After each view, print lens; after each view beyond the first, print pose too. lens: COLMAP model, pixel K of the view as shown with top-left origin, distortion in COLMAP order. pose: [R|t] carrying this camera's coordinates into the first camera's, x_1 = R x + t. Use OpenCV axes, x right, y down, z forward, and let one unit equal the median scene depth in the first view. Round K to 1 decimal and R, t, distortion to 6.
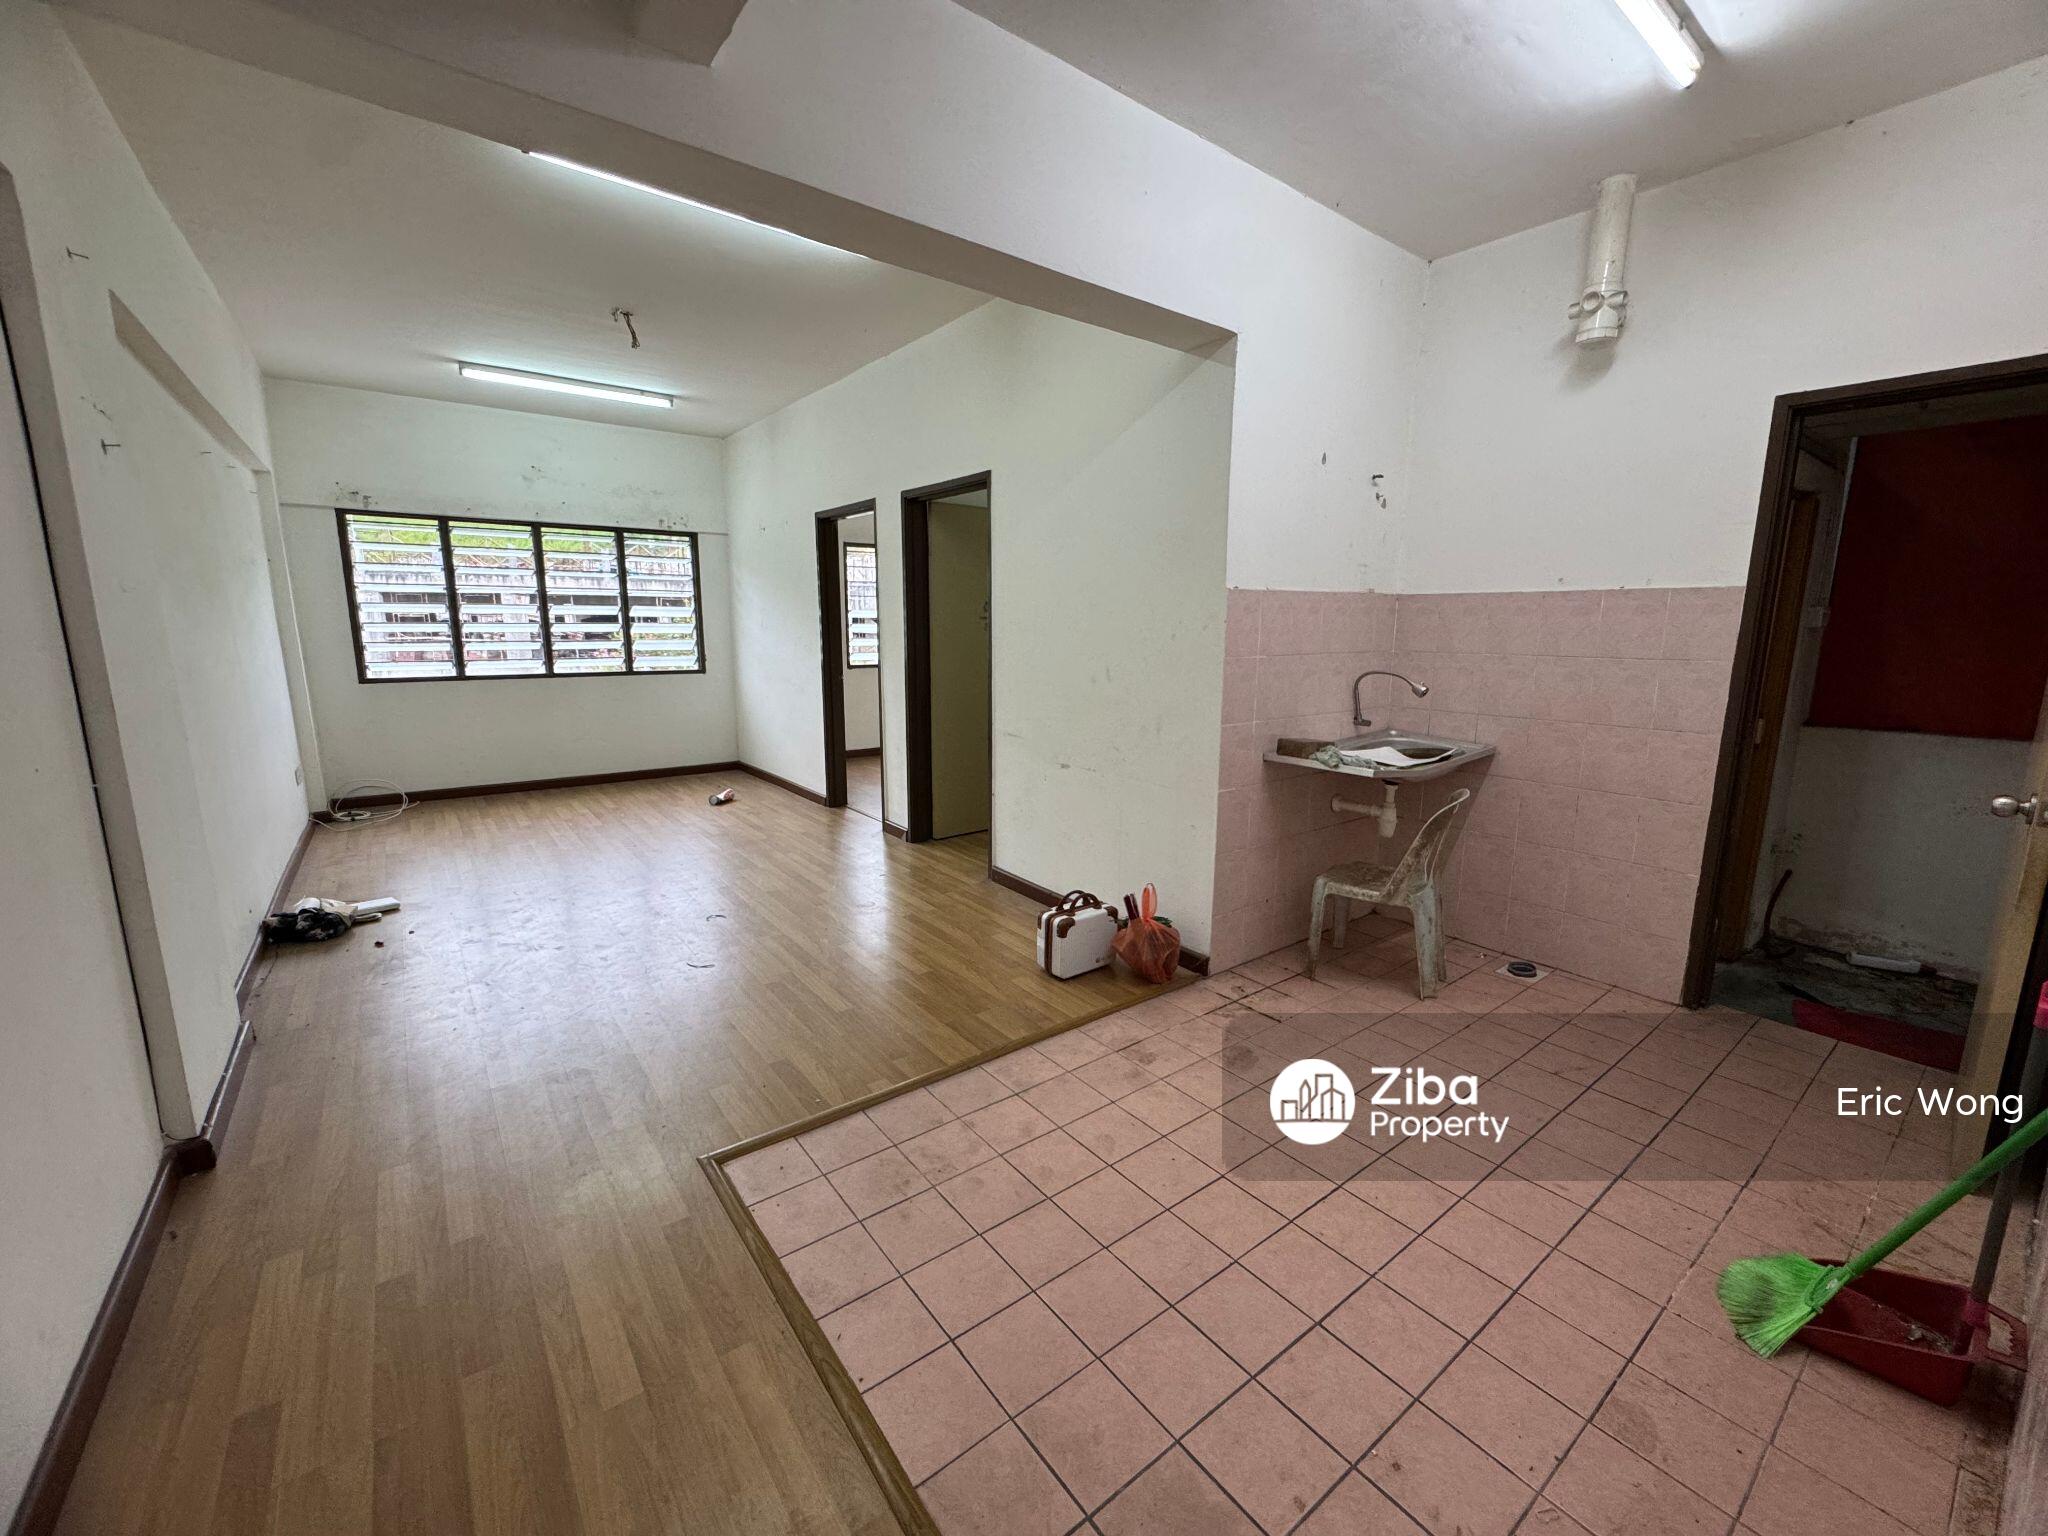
lens RADIAL K [[816.9, 0, 1024.0], [0, 816.9, 768.0], [0, 0, 1]] dist [-0.002424, -0.000233]
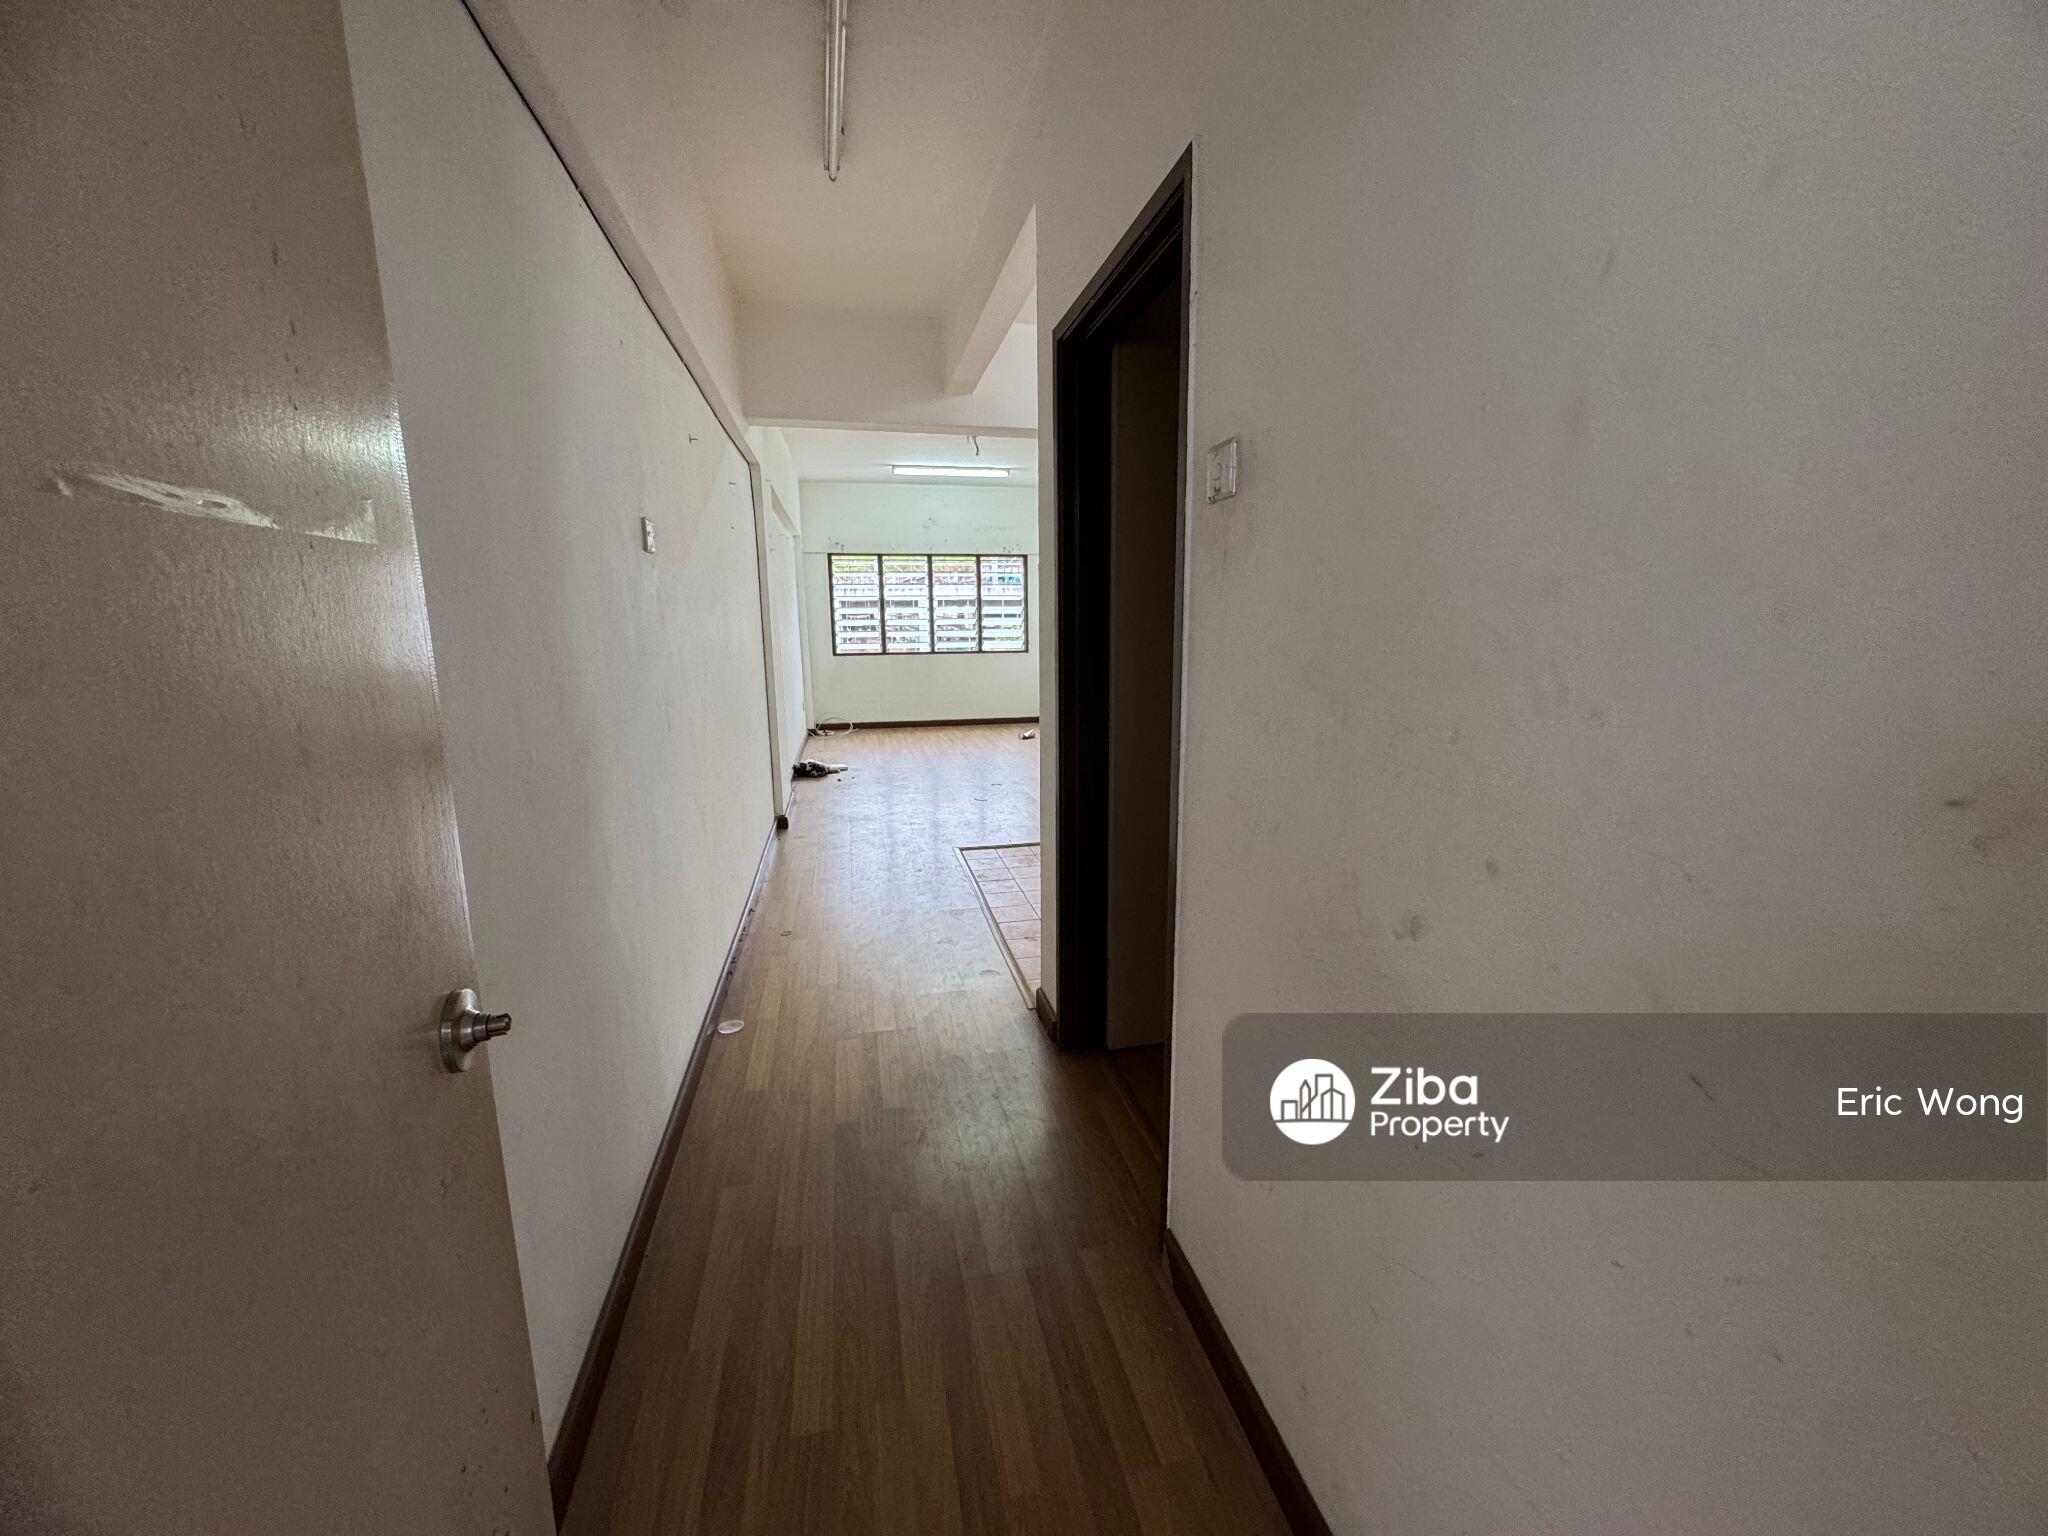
lens RADIAL K [[816.9, 0, 1024.0], [0, 816.9, 768.0], [0, 0, 1]] dist [-0.002424, -0.000233]
pose [[0.905403, 0.060633, -0.420200, 0.262870], [-0.058689, 0.998122, 0.017567, 0.073813], [0.420476, 0.008756, 0.907261, -0.359668]]
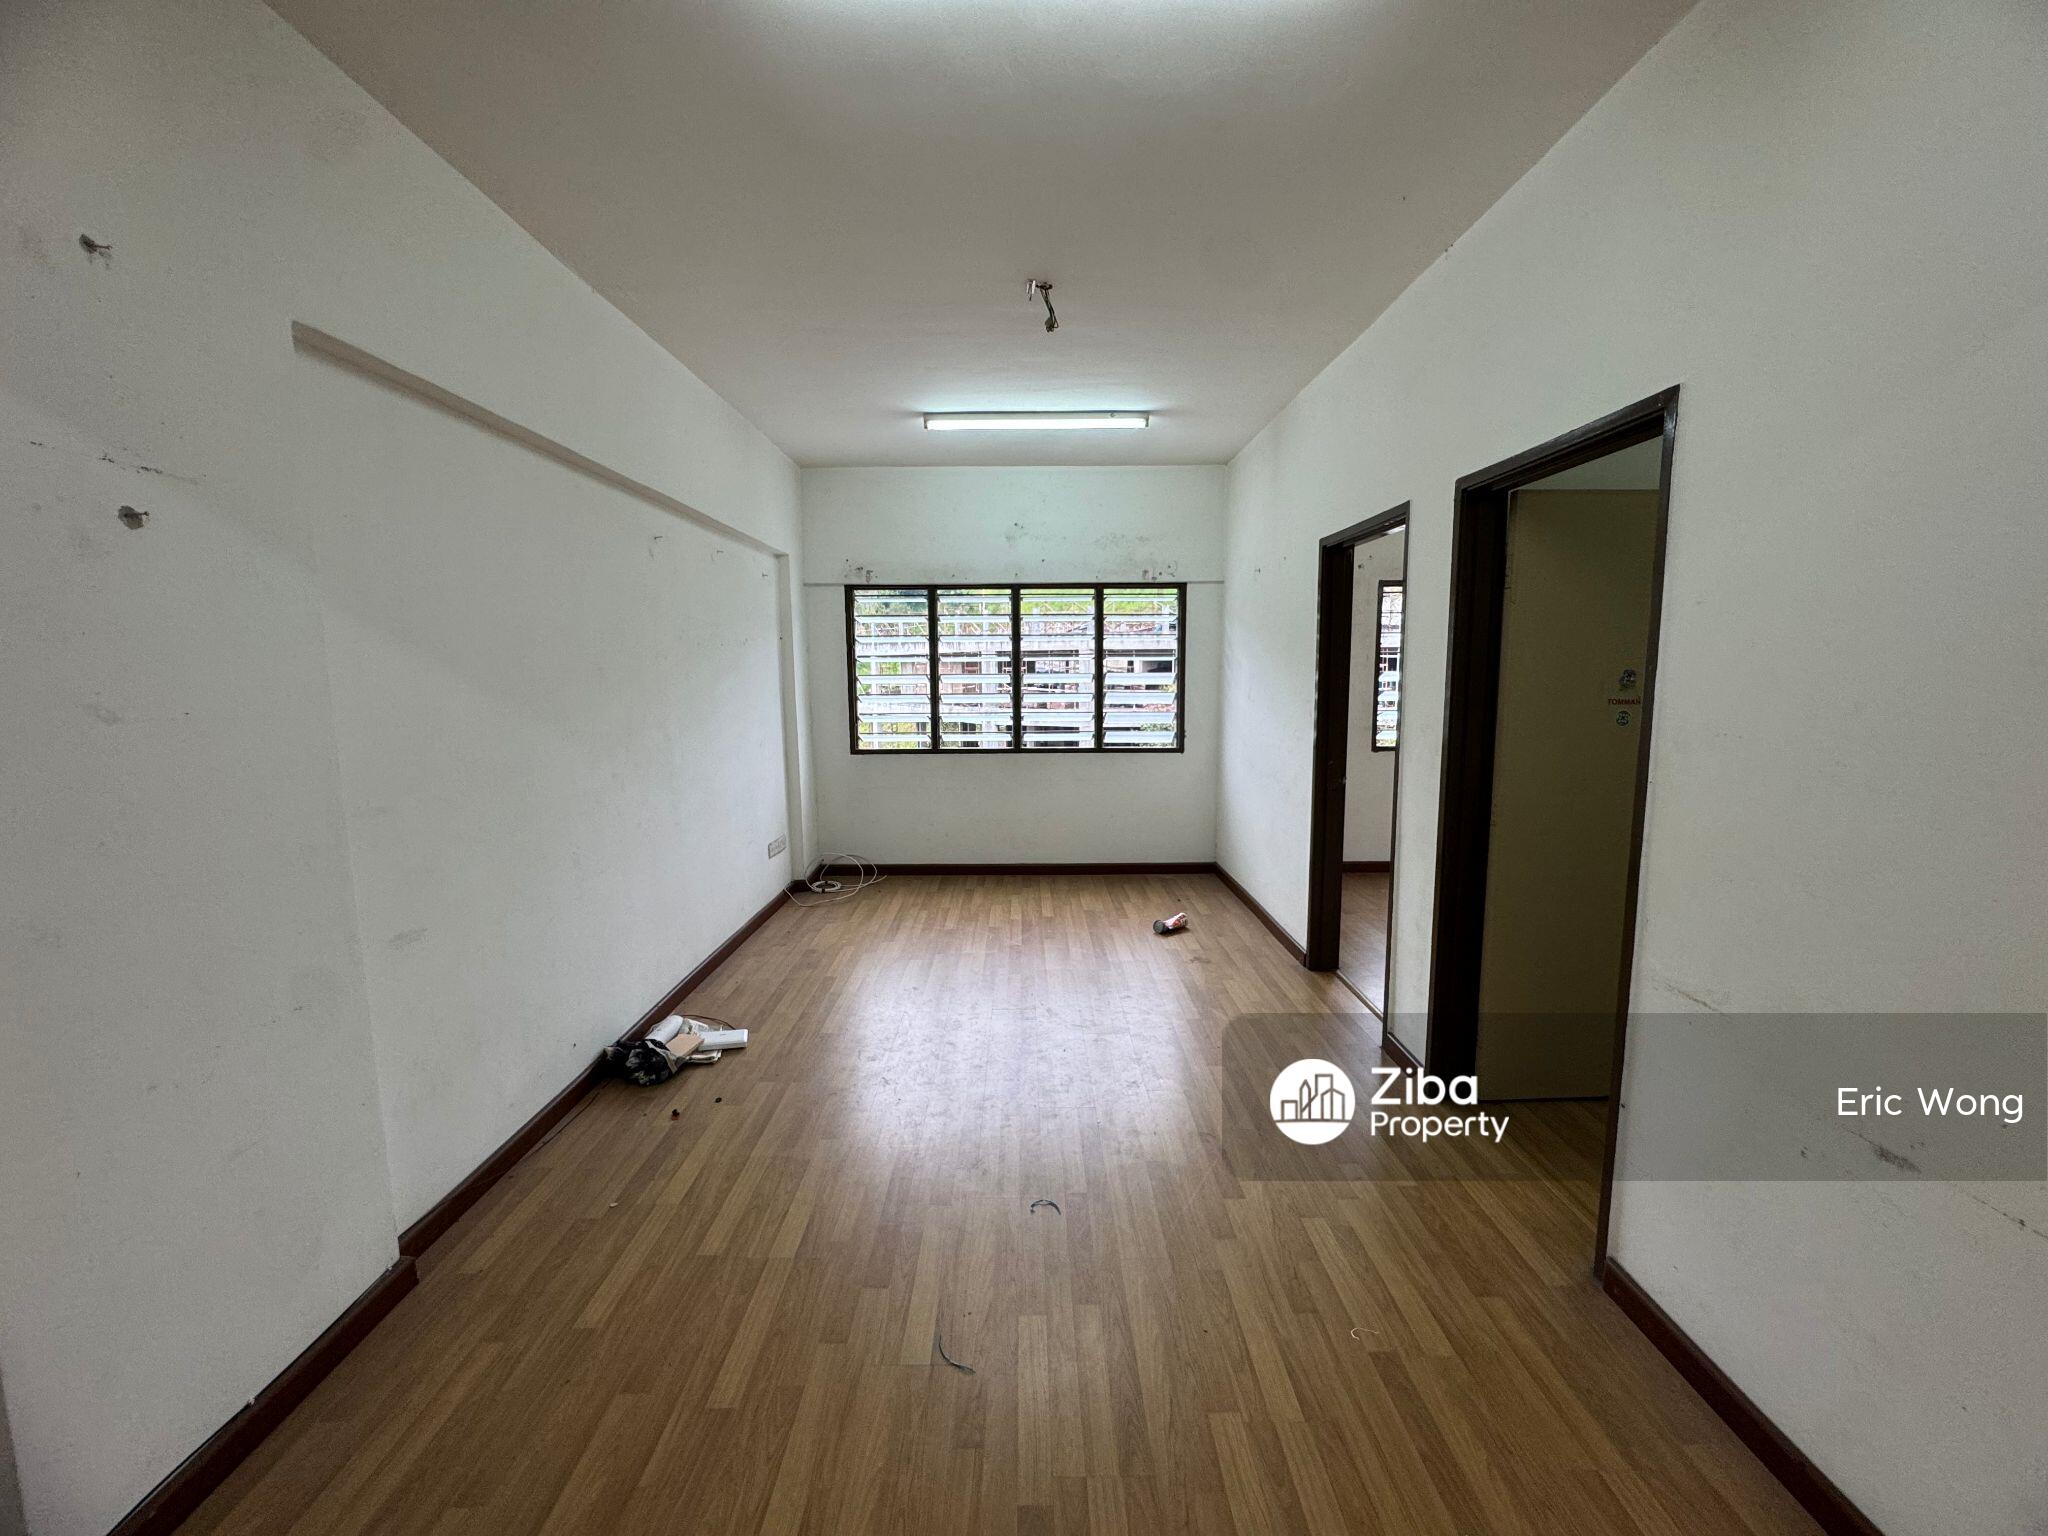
lens RADIAL K [[816.9, 0, 1024.0], [0, 816.9, 768.0], [0, 0, 1]] dist [-0.002424, -0.000233]
pose [[0.795486, 0.061332, -0.602860, -0.029974], [-0.094816, 0.995209, -0.023865, -0.082131], [0.598508, 0.076145, 0.797490, 0.317548]]
